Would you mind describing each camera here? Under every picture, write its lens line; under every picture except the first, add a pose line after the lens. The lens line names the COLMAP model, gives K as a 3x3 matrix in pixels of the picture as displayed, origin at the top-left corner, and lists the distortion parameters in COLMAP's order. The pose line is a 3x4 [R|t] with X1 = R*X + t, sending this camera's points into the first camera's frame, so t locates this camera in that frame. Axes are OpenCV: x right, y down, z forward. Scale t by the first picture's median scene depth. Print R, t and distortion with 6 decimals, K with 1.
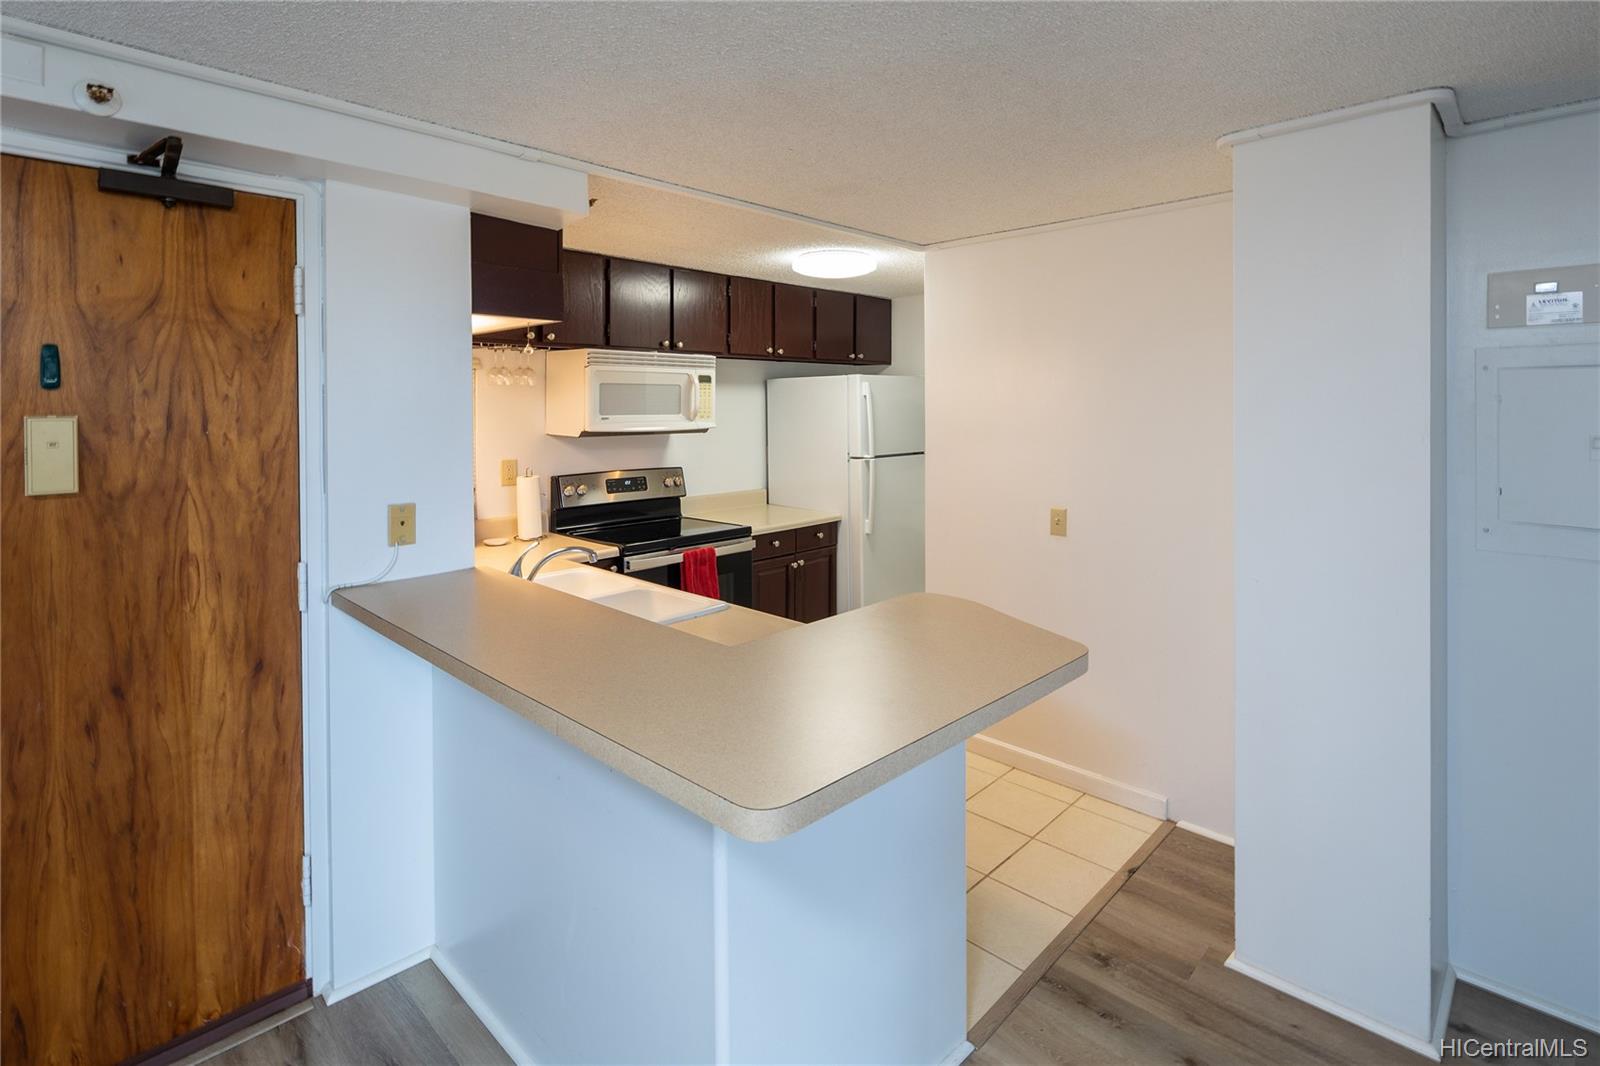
lens RADIAL K [[785.0, 0, 827.2], [0, 785.0, 422.8], [0, 0, 1]] dist [-0.002047, -0.000712]
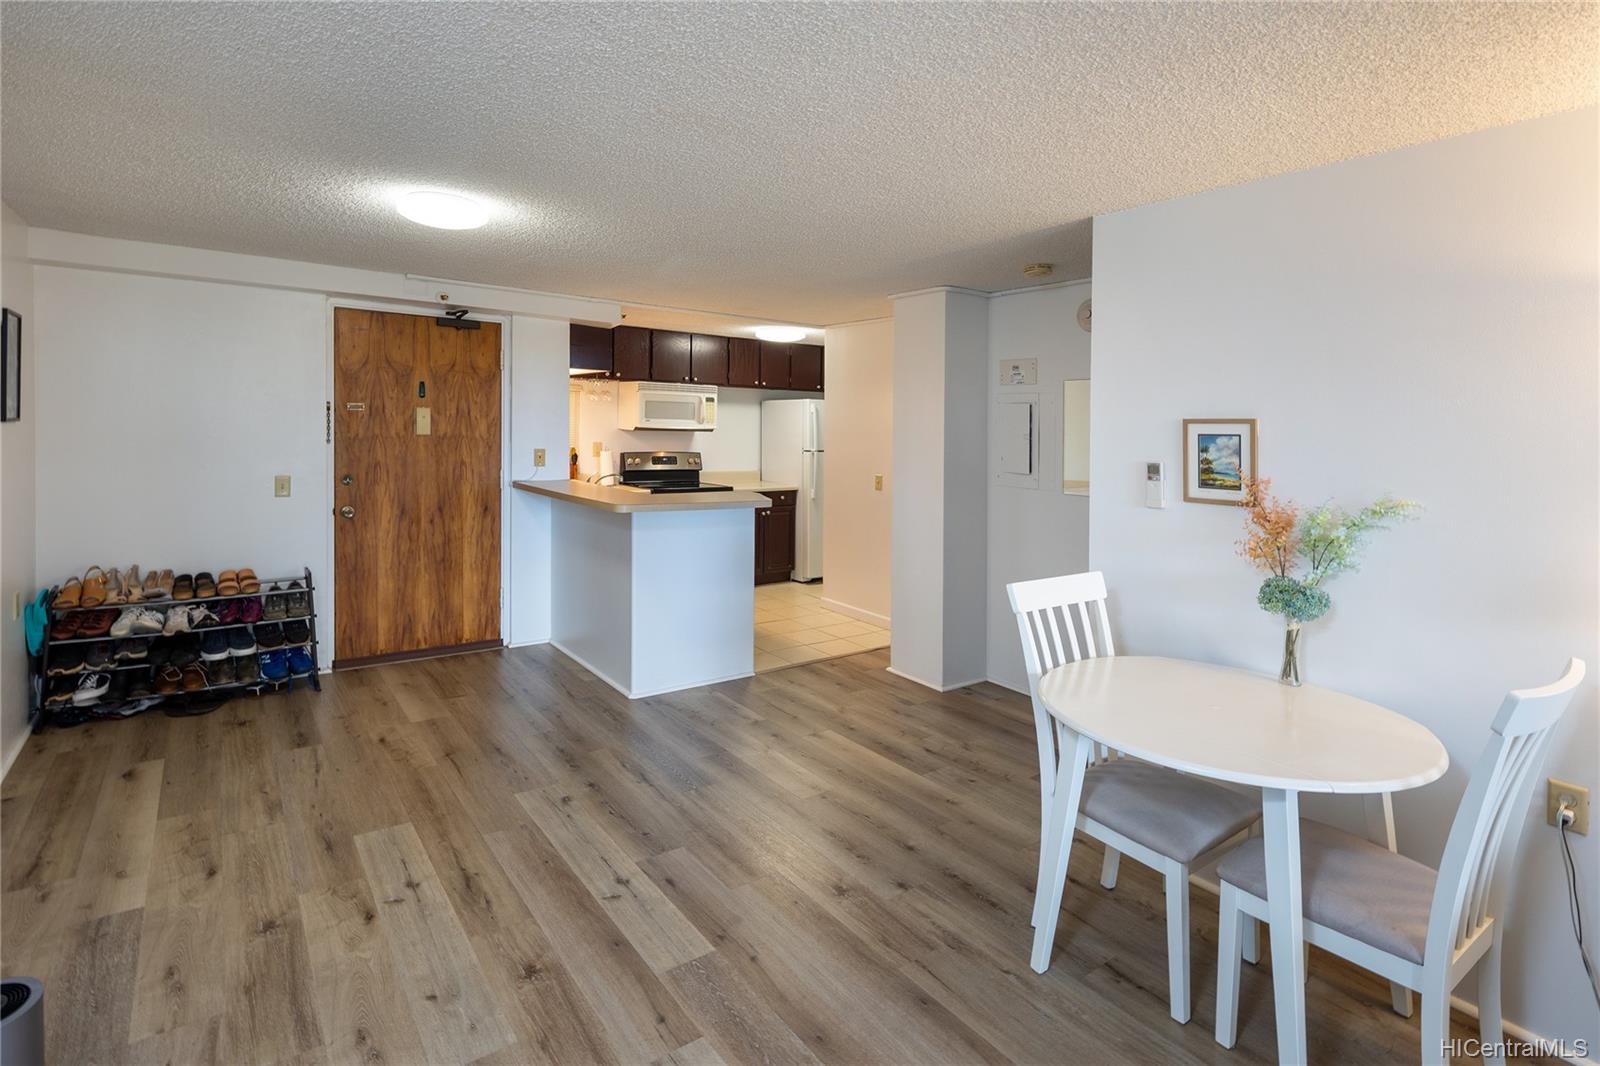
lens RADIAL K [[785.0, 0, 837.7], [0, 785.0, 473.5], [0, 0, 1]] dist [-0.002047, -0.000712]
pose [[0.989340, 0.033800, -0.141647, 0.431171], [-0.028808, 0.998894, 0.037149, 0.039285], [0.142746, -0.032672, 0.989220, -0.766453]]
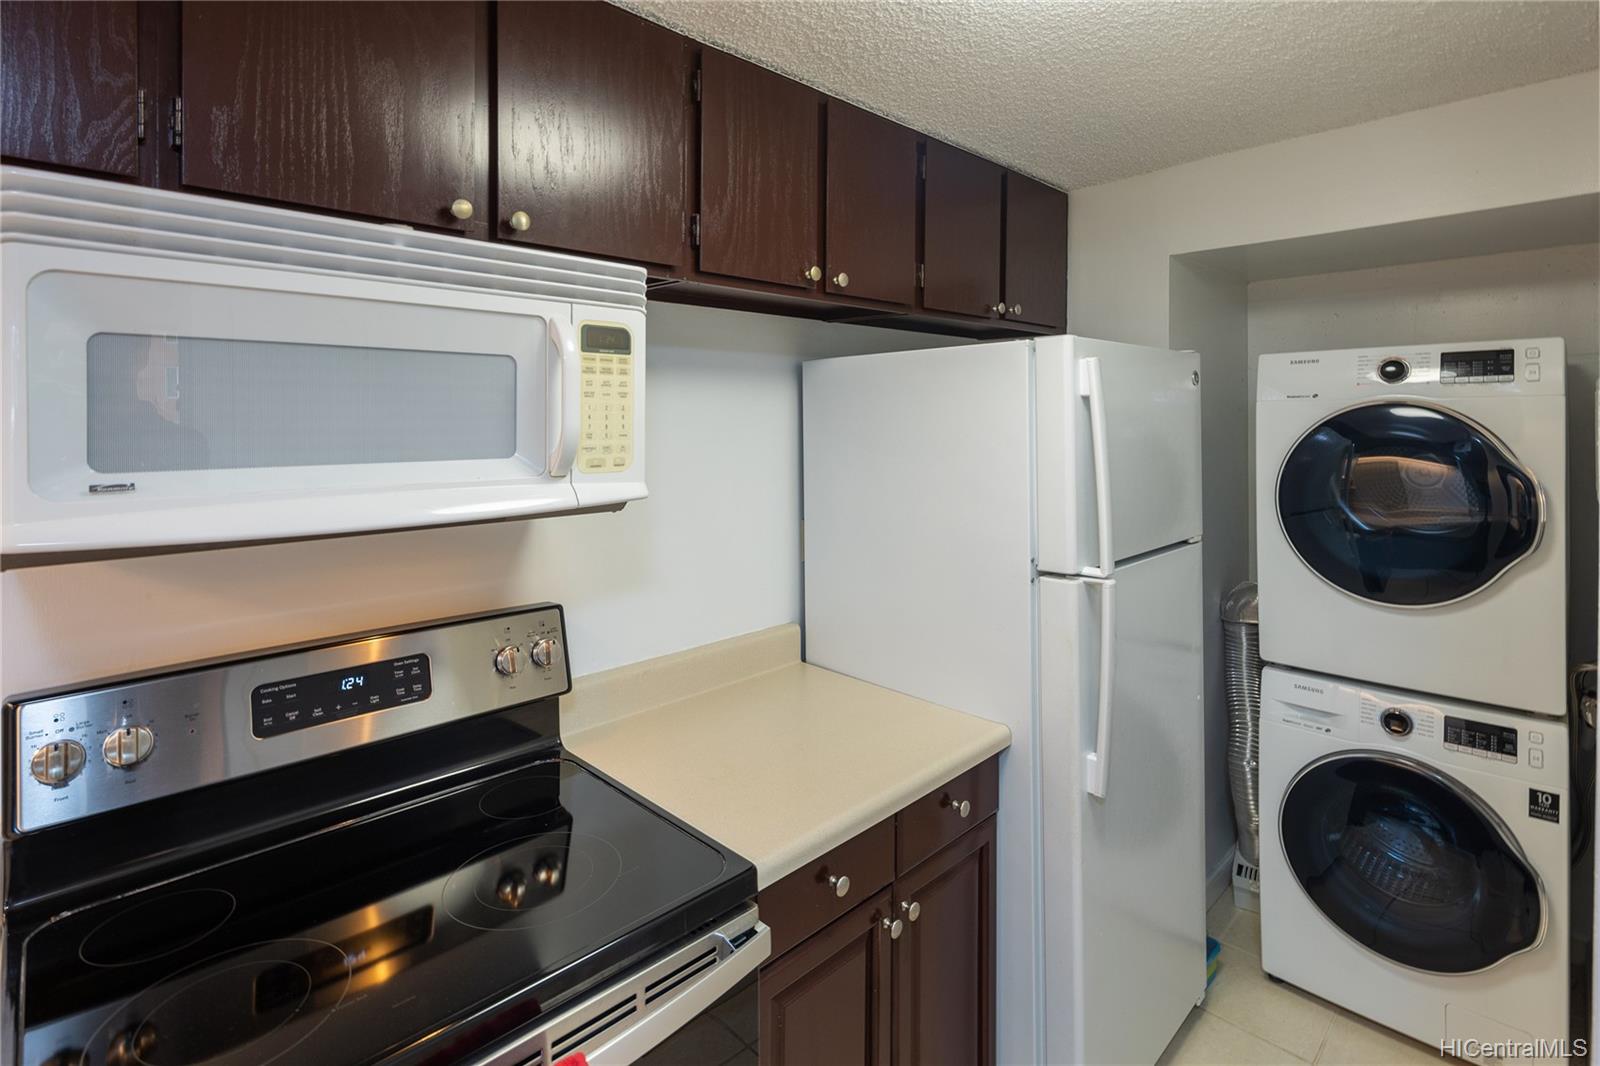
lens RADIAL K [[785.0, 0, 795.1], [0, 785.0, 417.4], [0, 0, 1]] dist [-0.002047, -0.000712]
pose [[0.998032, -0.001271, -0.062696, -0.077044], [-0.000615, 0.999548, -0.030062, -0.020045], [0.062706, 0.030041, 0.997580, 0.838001]]
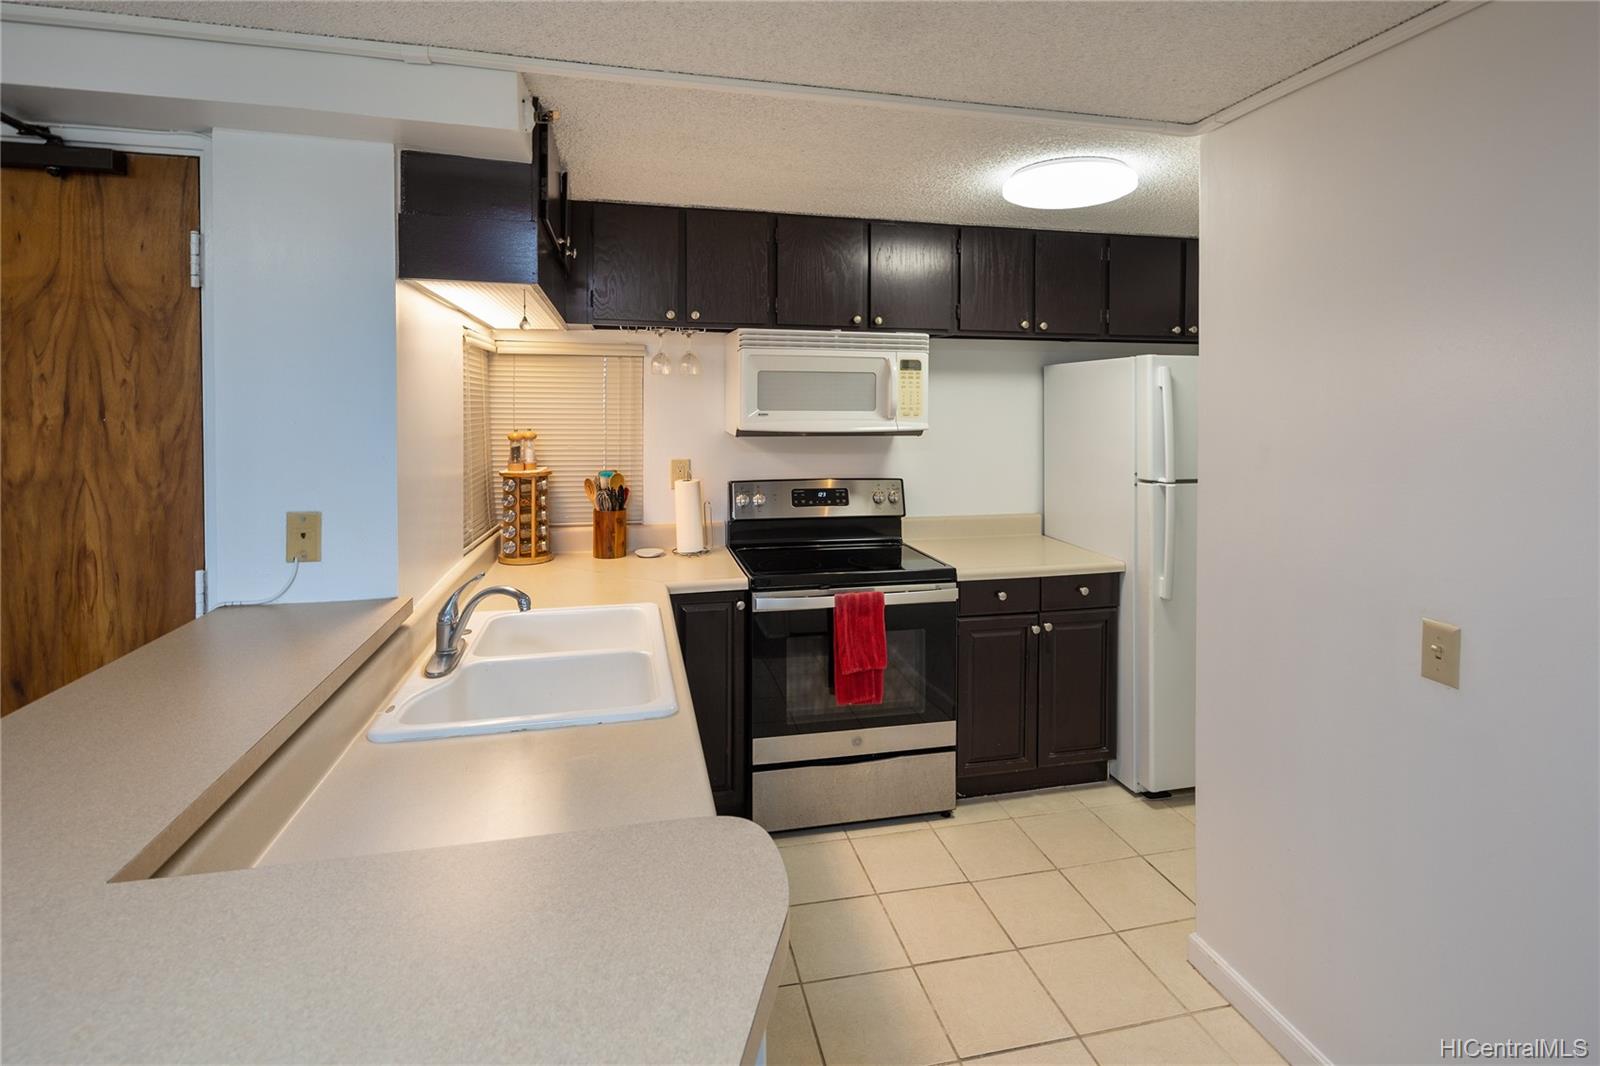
lens RADIAL K [[785.0, 0, 820.7], [0, 785.0, 424.4], [0, 0, 1]] dist [-0.002047, -0.000712]
pose [[0.831119, 0.024442, -0.555557, 0.229609], [-0.021746, 0.999698, 0.011449, -0.006268], [0.555669, 0.002566, 0.831400, 0.385032]]
